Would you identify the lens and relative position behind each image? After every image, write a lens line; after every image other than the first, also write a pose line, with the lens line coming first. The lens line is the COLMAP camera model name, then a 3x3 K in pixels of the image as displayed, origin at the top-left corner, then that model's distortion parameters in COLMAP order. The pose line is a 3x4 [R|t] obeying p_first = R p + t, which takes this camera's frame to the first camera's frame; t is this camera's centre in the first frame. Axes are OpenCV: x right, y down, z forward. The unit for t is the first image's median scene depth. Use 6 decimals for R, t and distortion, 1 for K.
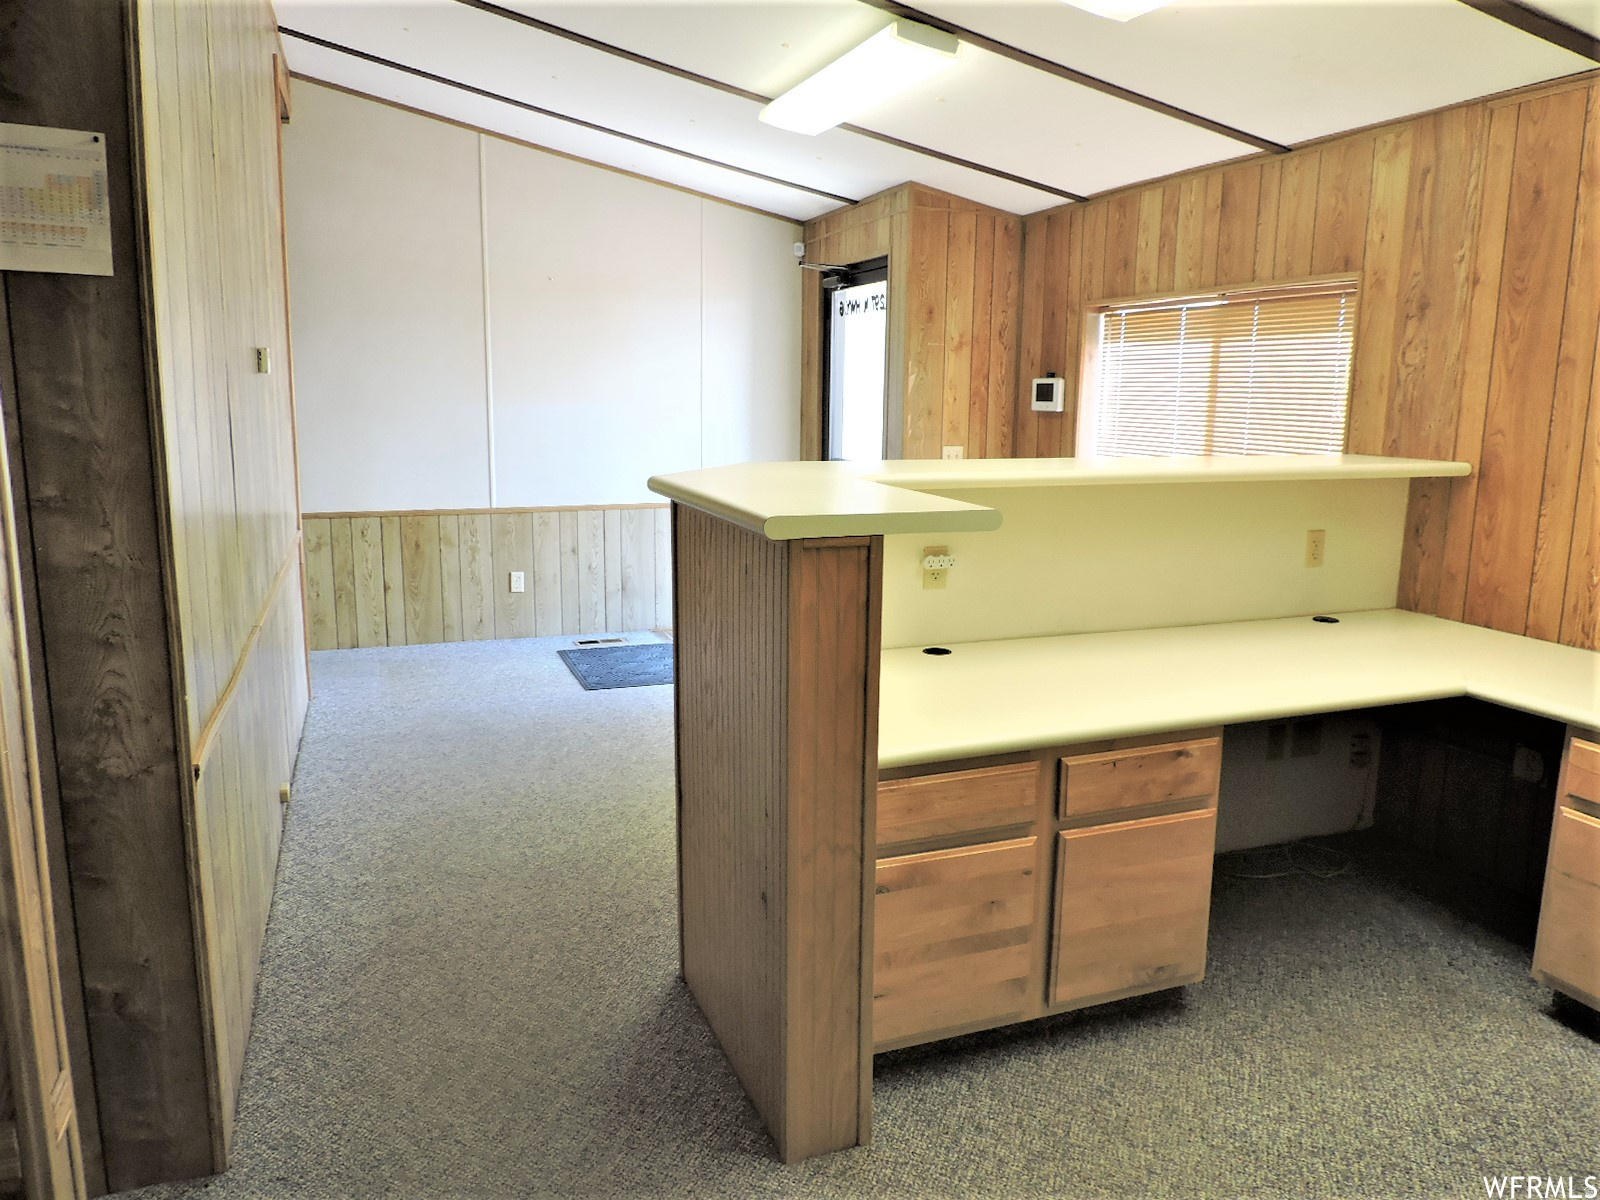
lens RADIAL K [[1148.4, 0, 796.2], [0, 1148.4, 600.4], [0, 0, 1]] dist [-0.026650, 0.001818]
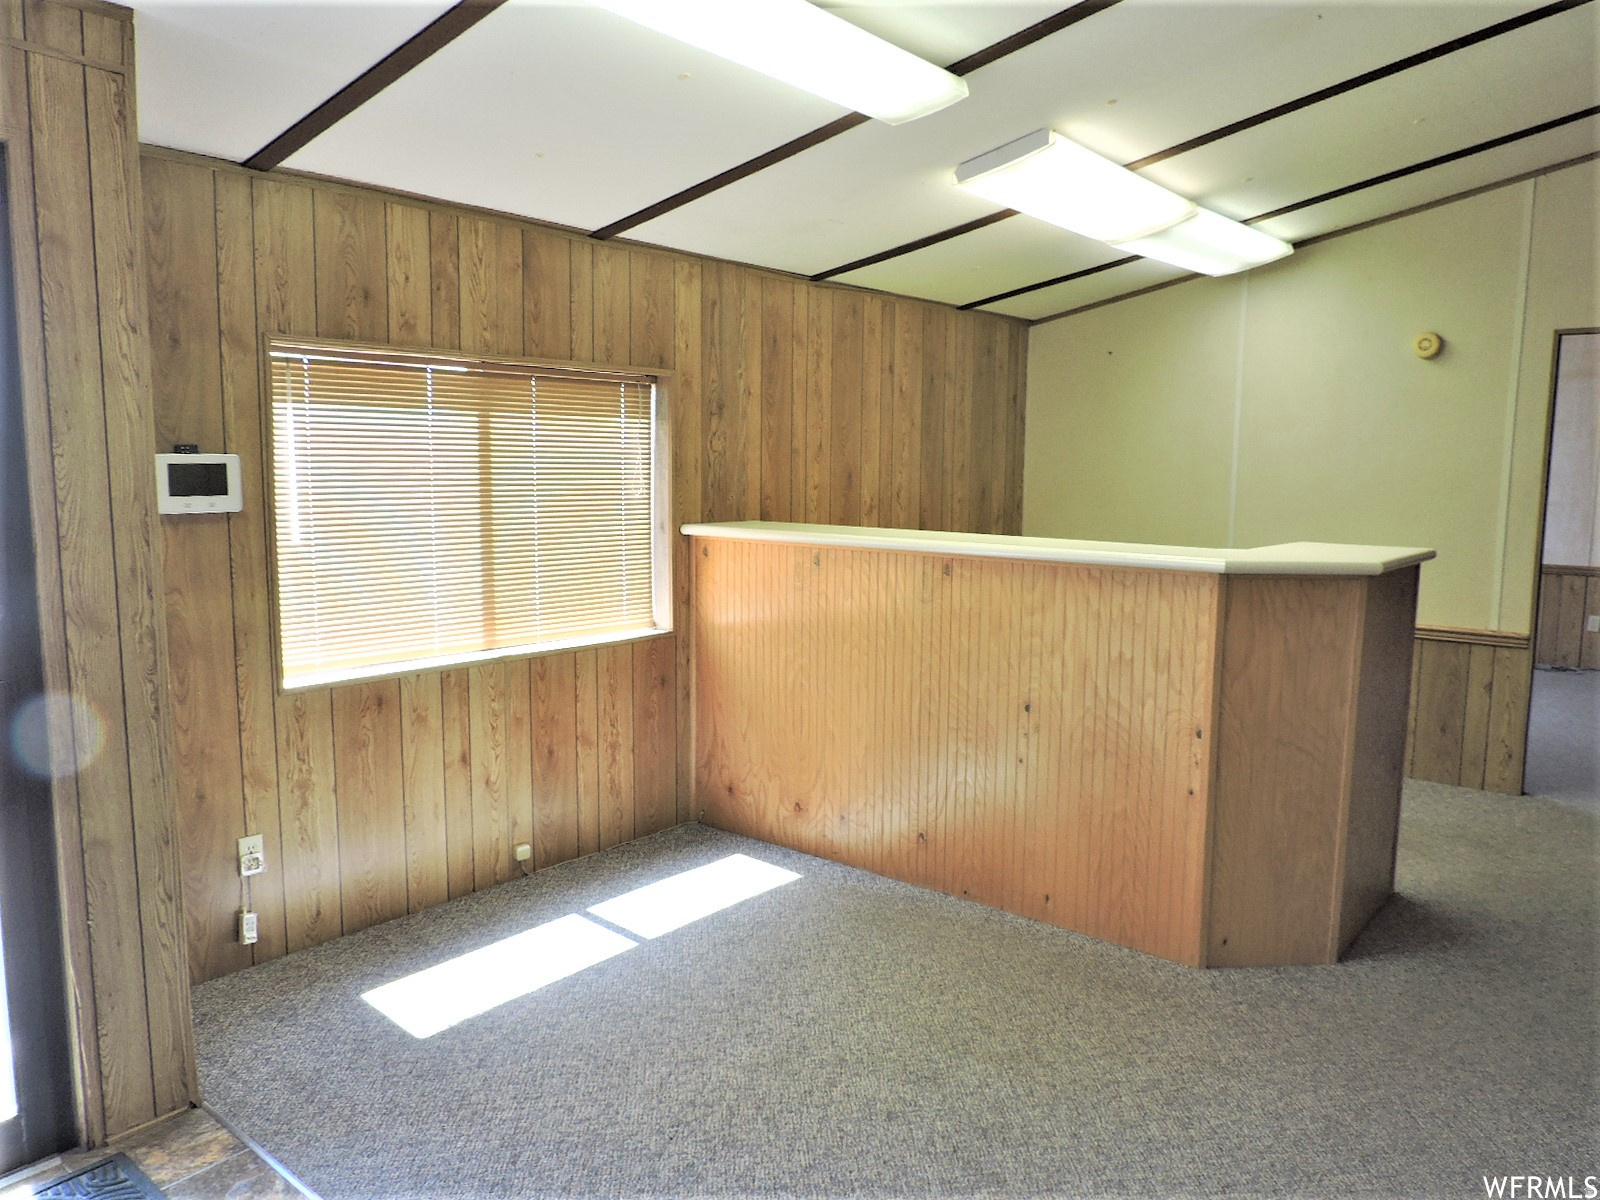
lens RADIAL K [[1147.7, 0, 800.0], [0, 1147.7, 600.0], [0, 0, 1]] dist [-0.019768, 0.005042]
pose [[-0.499969, -0.128204, 0.856501, -0.492433], [0.134566, 0.965471, 0.223066, -0.245602], [-0.855525, 0.226782, -0.465453, 1.195431]]
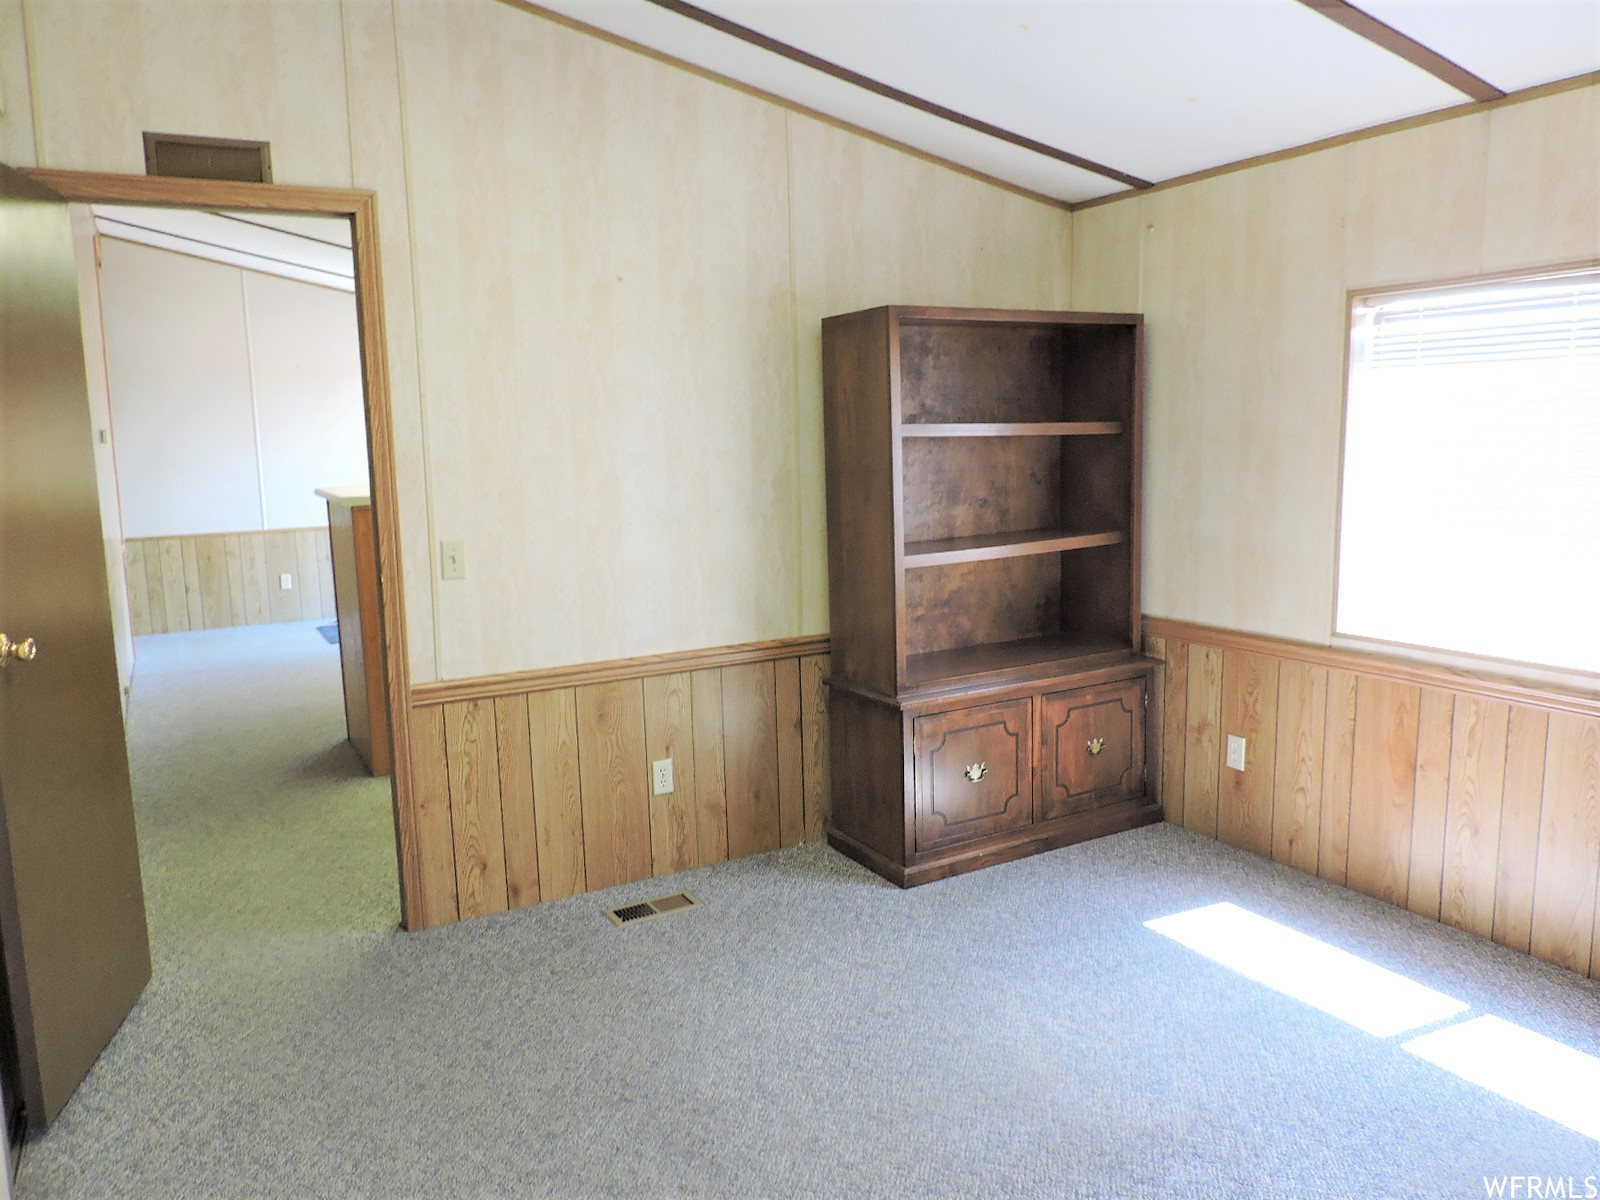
lens RADIAL K [[1147.7, 0, 800.0], [0, 1147.7, 600.0], [0, 0, 1]] dist [-0.019768, 0.005042]
pose [[0.988251, -0.053634, 0.143118, 0.241107], [0.058459, 0.997847, -0.029721, 0.114863], [-0.141216, 0.037738, 0.989259, -0.644982]]
